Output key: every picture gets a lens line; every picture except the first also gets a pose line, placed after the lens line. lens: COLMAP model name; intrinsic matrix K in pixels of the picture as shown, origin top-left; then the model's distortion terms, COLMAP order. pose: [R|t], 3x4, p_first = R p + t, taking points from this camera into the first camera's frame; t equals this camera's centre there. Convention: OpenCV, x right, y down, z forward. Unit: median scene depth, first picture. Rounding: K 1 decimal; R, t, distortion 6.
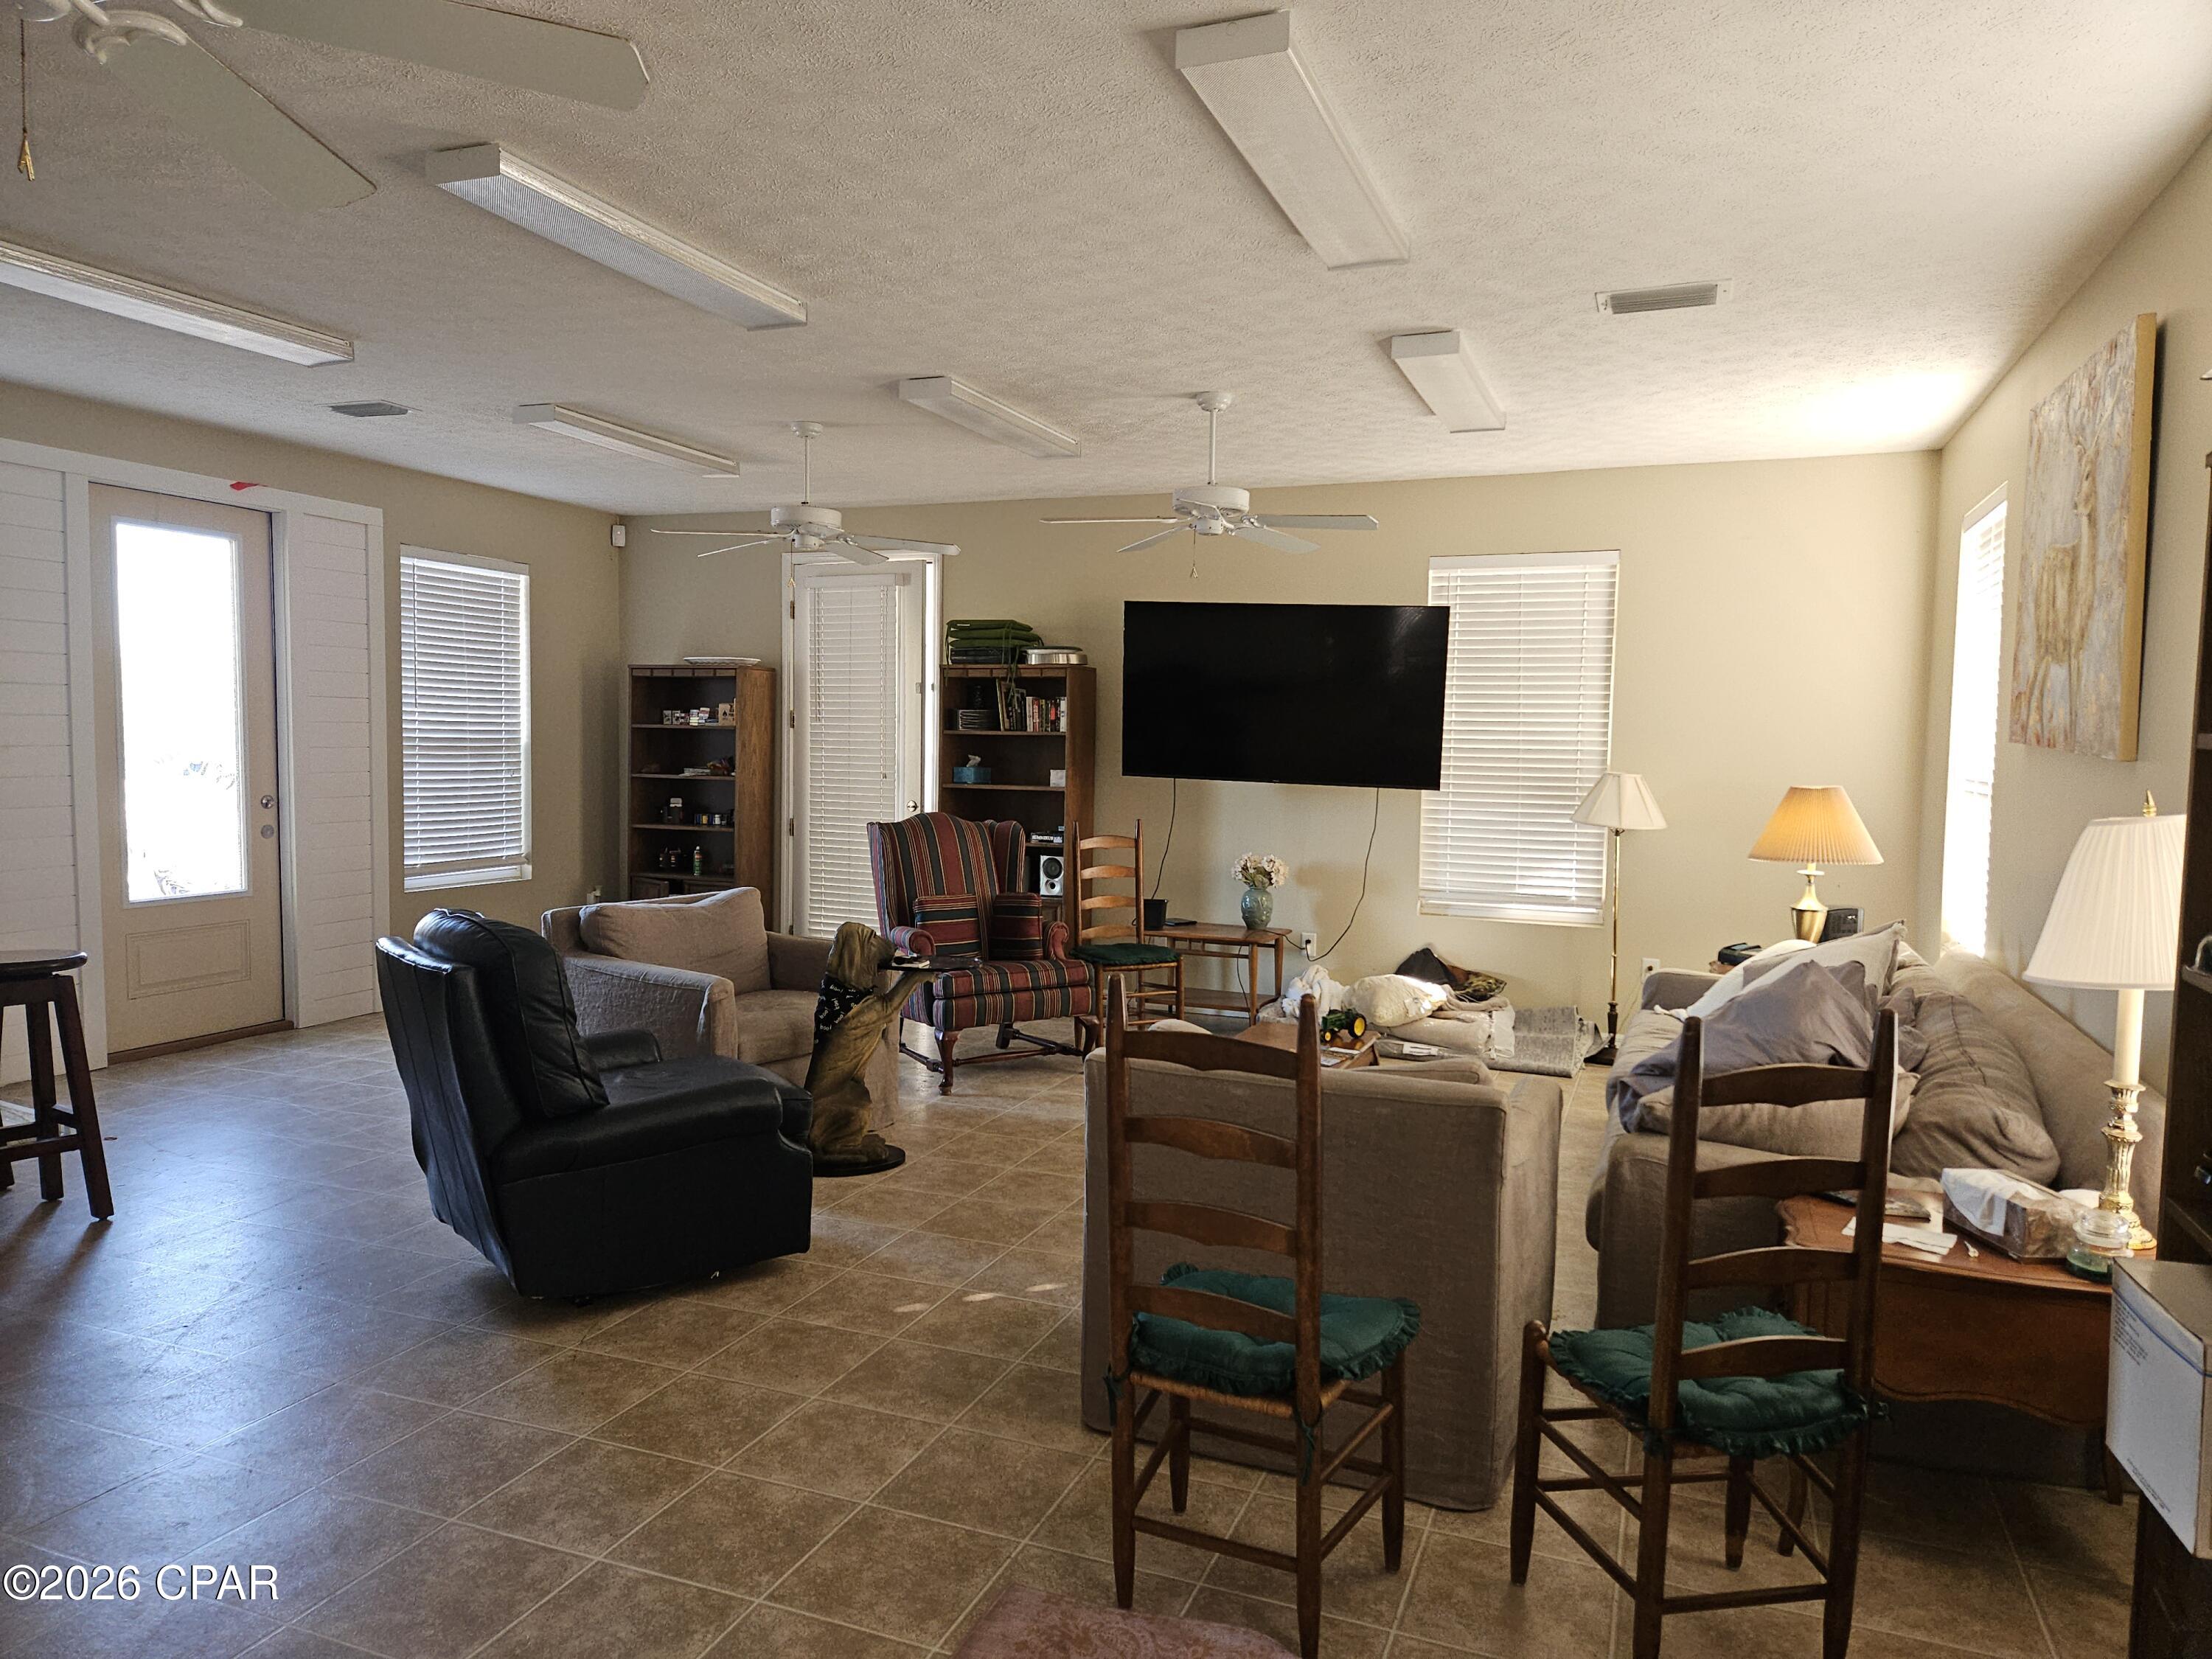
lens RADIAL K [[1458.6, 0, 1126.7], [0, 1458.6, 827.1], [0, 0, 1]] dist [0.052639, -0.039810]
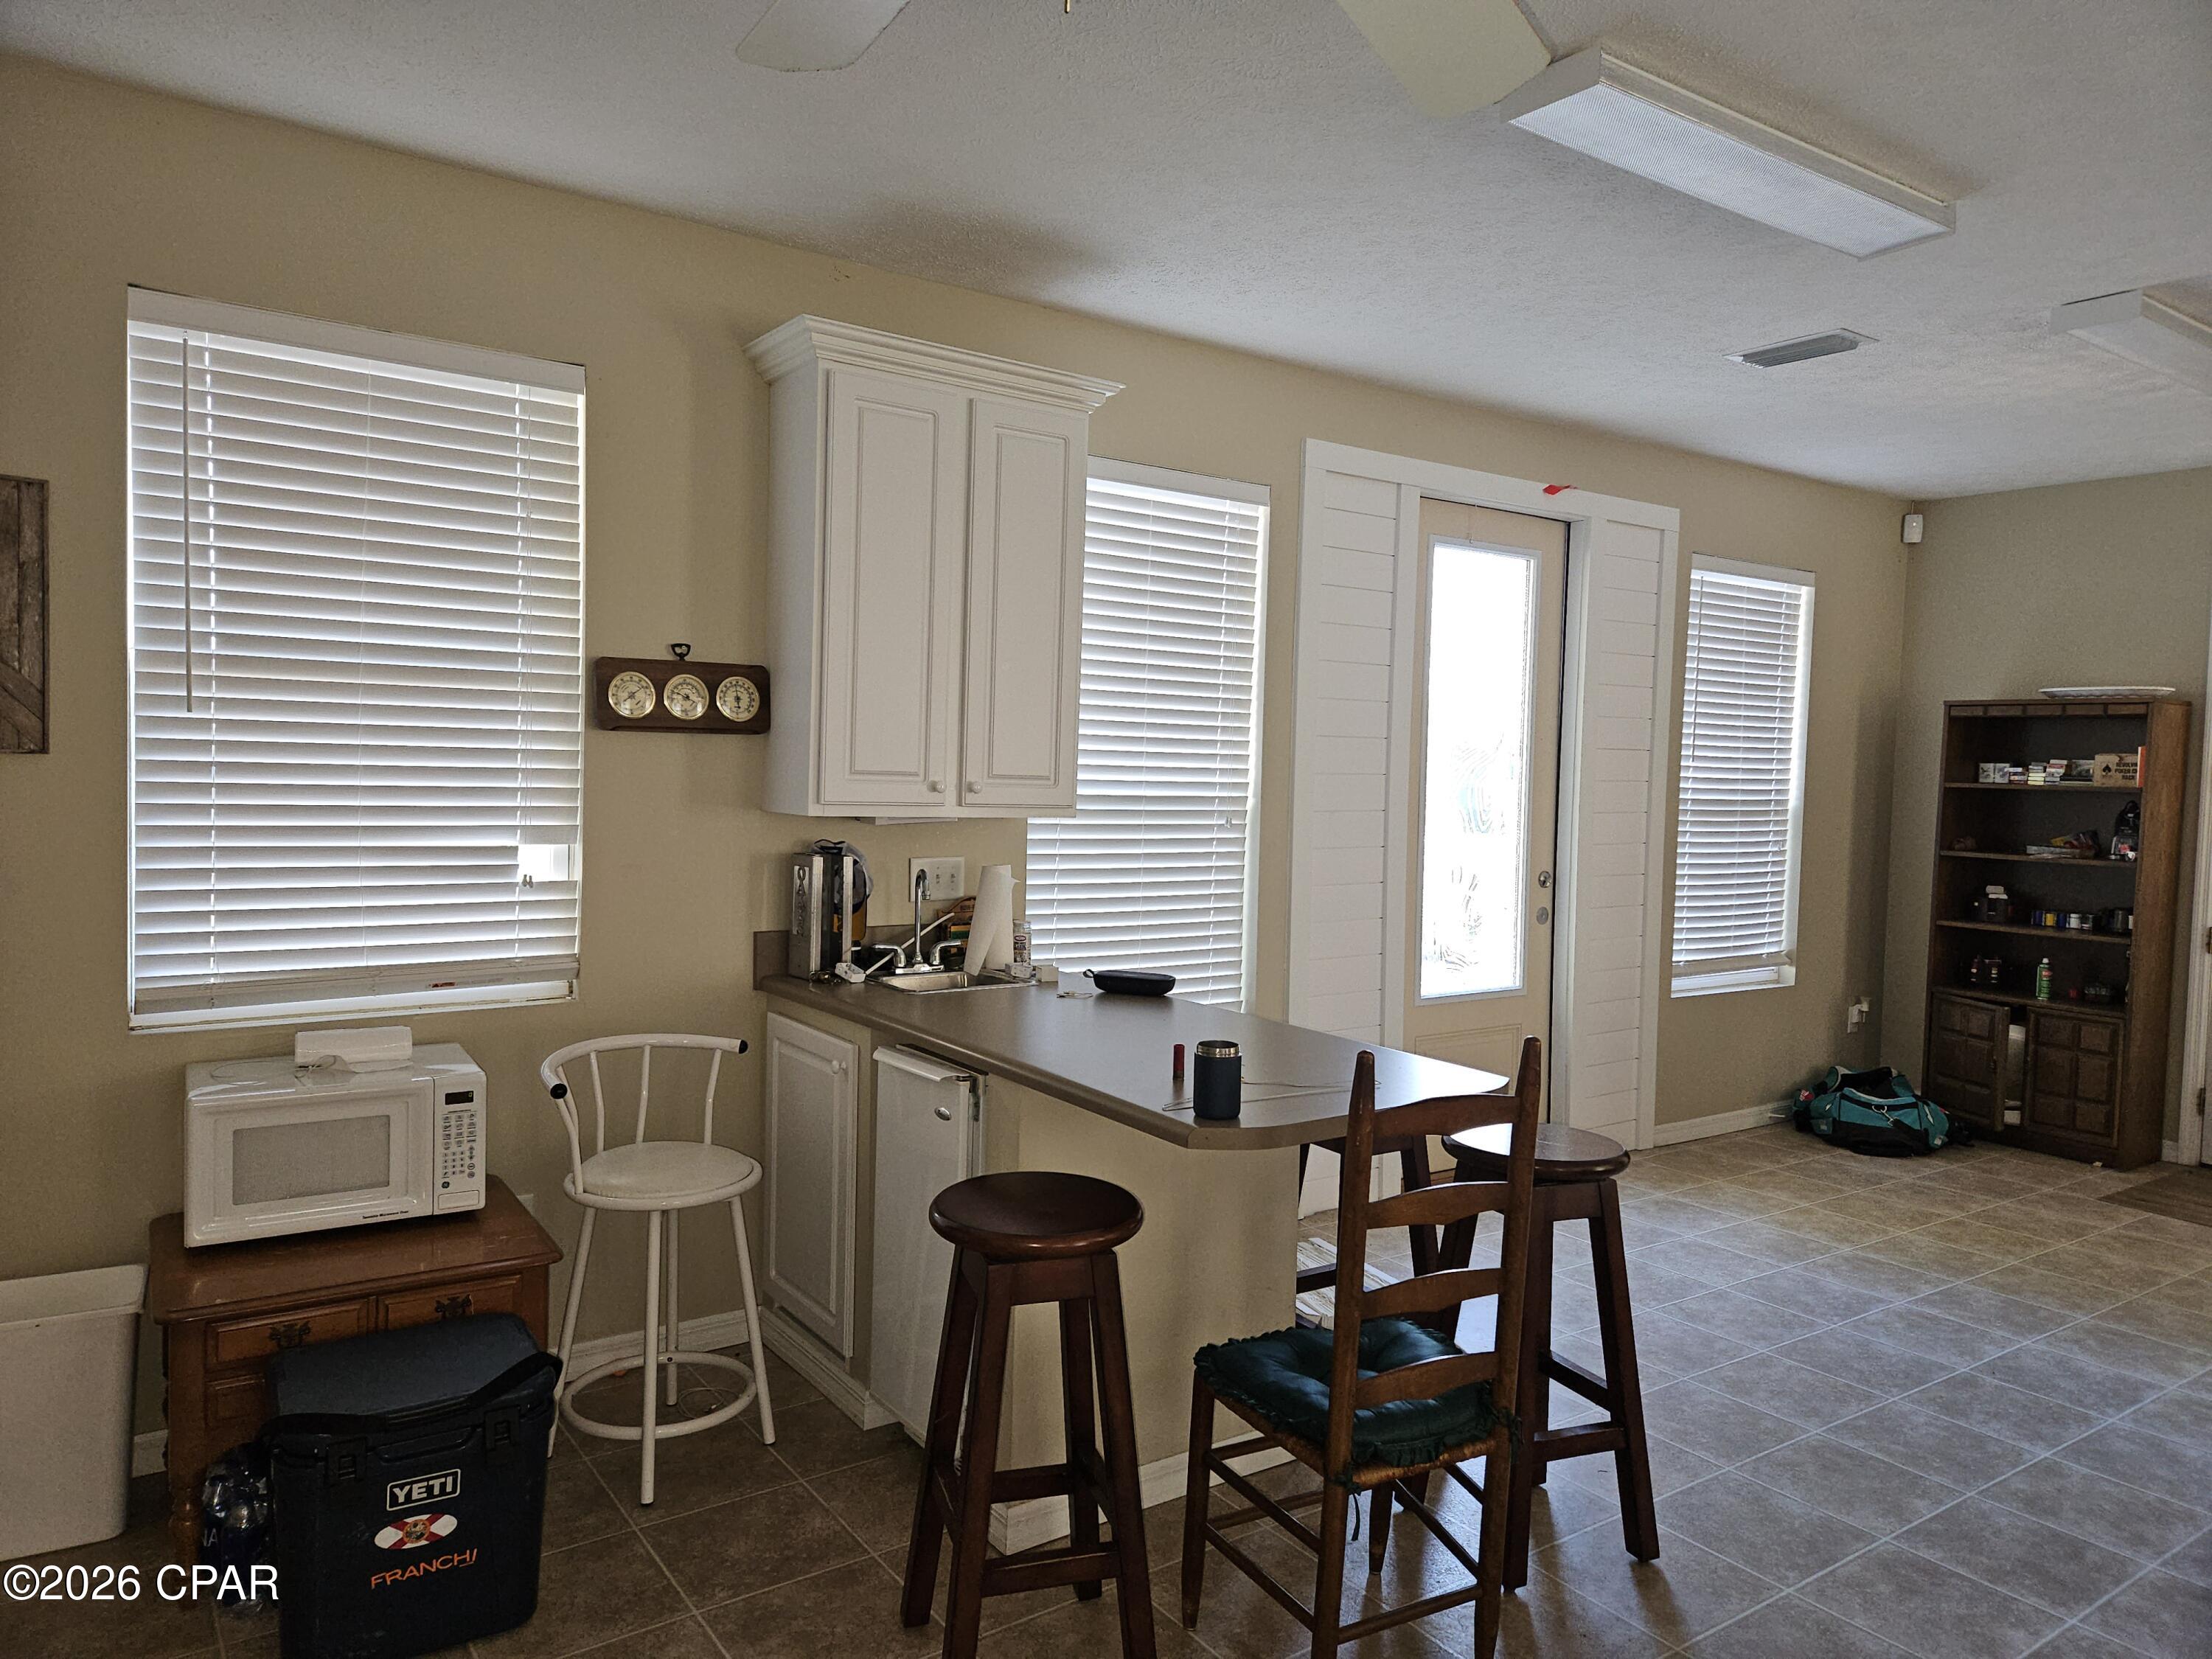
lens RADIAL K [[1458.6, 0, 1090.6], [0, 1458.6, 826.4], [0, 0, 1]] dist [0.052639, -0.039810]
pose [[0.823741, 0.030901, -0.566123, -0.278982], [-0.046261, 0.998848, -0.012791, -0.020346], [0.565075, 0.036726, 0.824221, 0.165085]]
